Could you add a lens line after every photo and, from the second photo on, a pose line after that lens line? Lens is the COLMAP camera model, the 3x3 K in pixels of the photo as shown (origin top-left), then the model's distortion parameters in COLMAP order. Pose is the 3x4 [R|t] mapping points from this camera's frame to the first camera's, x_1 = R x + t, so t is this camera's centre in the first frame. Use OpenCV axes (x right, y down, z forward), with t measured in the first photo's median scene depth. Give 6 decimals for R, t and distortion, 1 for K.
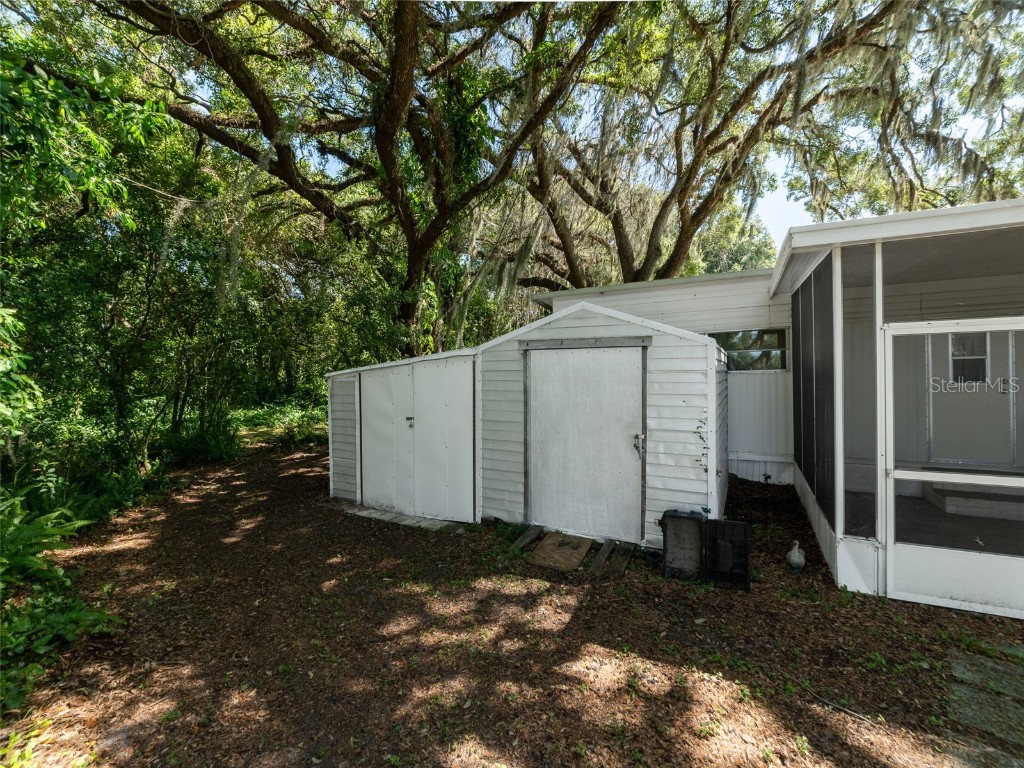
lens RADIAL K [[461.0, 0, 507.0], [0, 461.0, 381.4], [0, 0, 1]] dist [-0.005213, 0.000415]
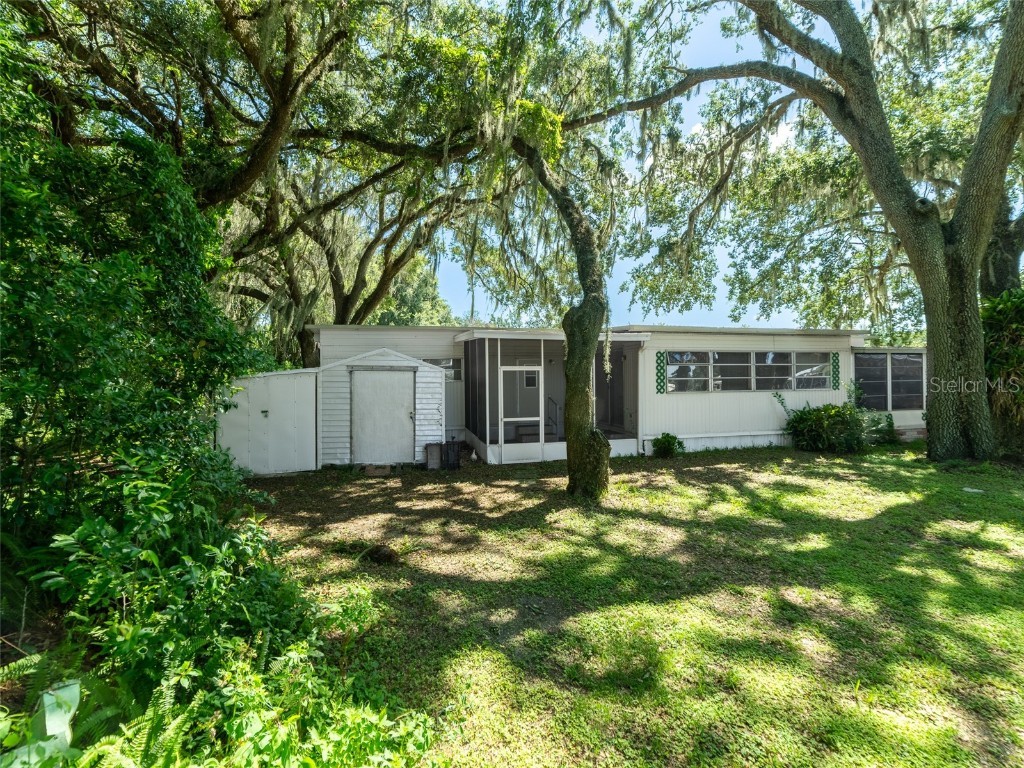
lens RADIAL K [[461.0, 0, 512.1], [0, 461.0, 383.2], [0, 0, 1]] dist [-0.005213, 0.000415]
pose [[0.763819, -0.000030, 0.645430, -0.663053], [0.003155, 0.999988, -0.003687, -0.008218], [-0.645422, 0.004853, 0.763811, -0.841297]]
